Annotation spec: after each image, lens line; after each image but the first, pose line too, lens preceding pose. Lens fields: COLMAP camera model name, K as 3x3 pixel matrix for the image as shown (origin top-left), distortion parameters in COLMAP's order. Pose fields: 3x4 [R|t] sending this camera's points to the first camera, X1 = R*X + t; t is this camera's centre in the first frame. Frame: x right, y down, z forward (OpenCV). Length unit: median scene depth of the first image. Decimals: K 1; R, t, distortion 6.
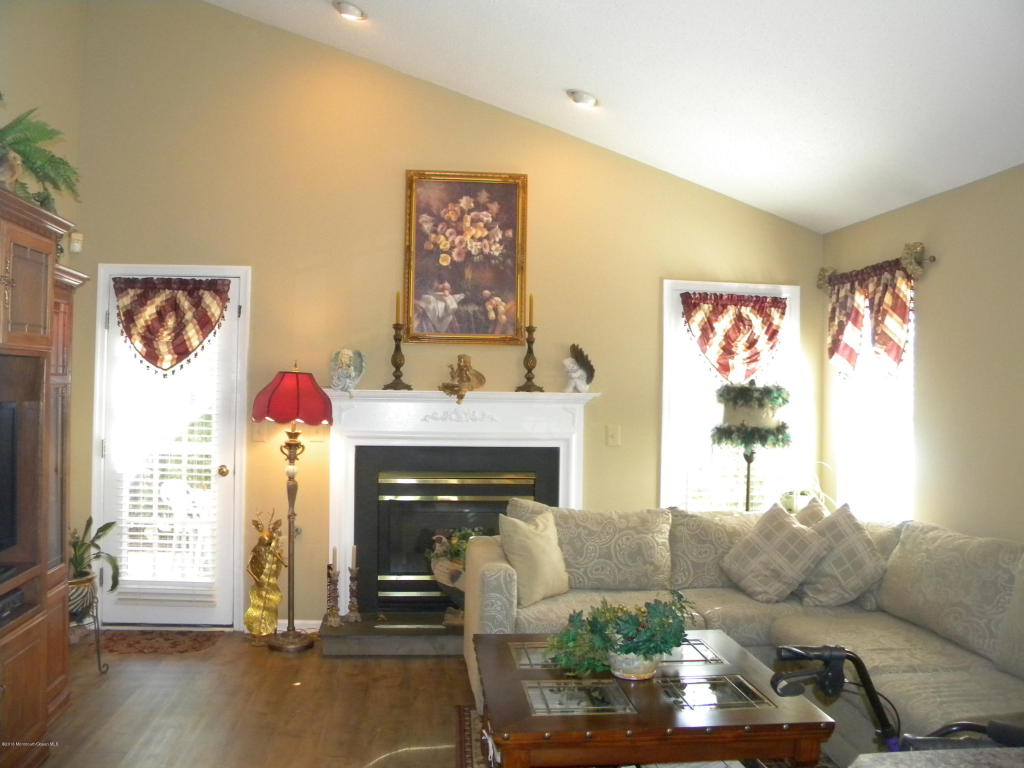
lens RADIAL K [[930.1, 0, 508.7], [0, 930.1, 381.1], [0, 0, 1]] dist [-0.170342, 0.000000]
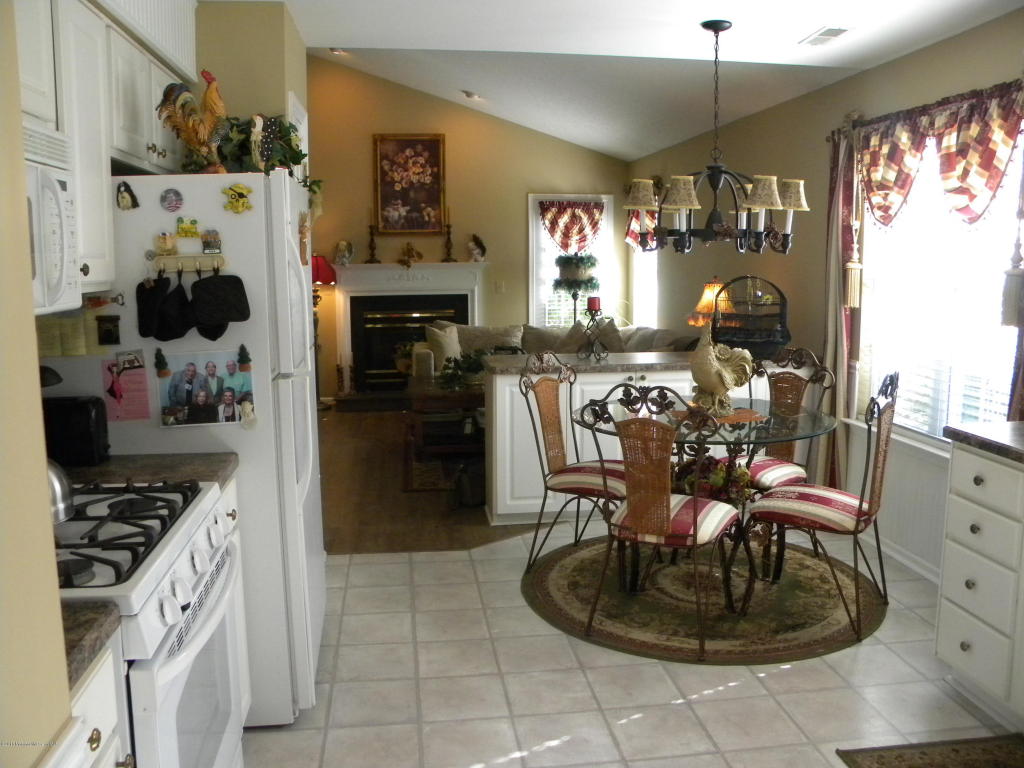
lens RADIAL K [[930.1, 0, 514.7], [0, 930.1, 384.0], [0, 0, 1]] dist [-0.170342, 0.000000]
pose [[0.999561, -0.026083, 0.014032, 0.113621], [0.023816, 0.989471, 0.142756, -0.007865], [-0.017607, -0.142360, 0.989658, -0.736575]]
